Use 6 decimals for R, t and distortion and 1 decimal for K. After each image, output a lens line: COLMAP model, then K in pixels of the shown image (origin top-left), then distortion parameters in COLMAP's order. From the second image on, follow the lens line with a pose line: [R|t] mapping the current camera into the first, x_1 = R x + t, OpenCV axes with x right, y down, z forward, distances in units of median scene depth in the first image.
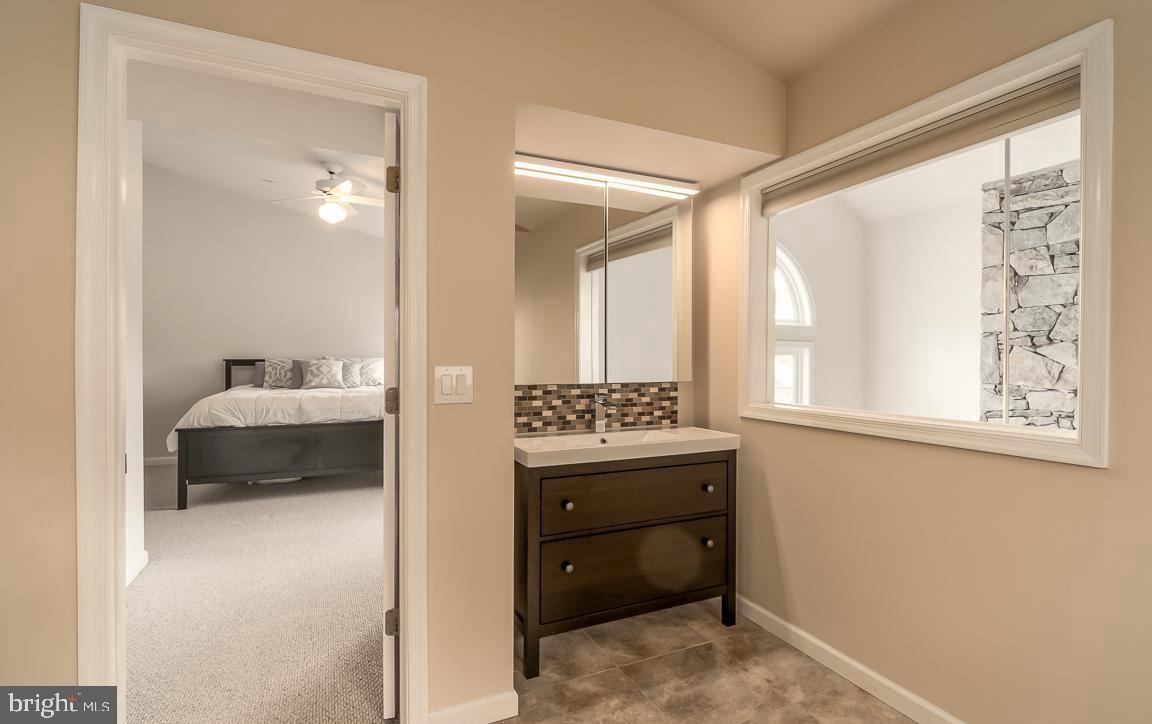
lens RADIAL K [[538.0, 0, 577.7], [0, 538.0, 359.0], [0, 0, 1]] dist [-0.008523, -0.001592]
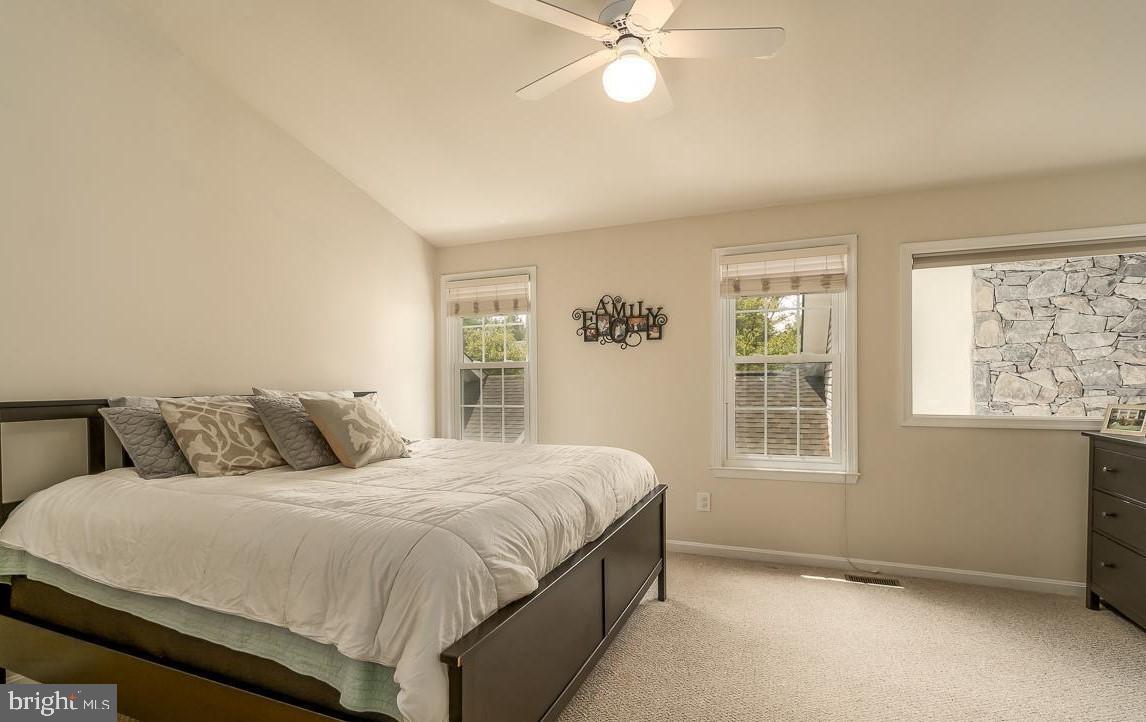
lens RADIAL K [[535.2, 0, 574.6], [0, 535.2, 385.7], [0, 0, 1]] dist [-0.008523, -0.001592]
pose [[0.742889, -0.012359, 0.669300, -0.894635], [0.013625, 0.999902, 0.003340, -0.010231], [-0.669275, 0.006638, 0.742985, 0.754223]]
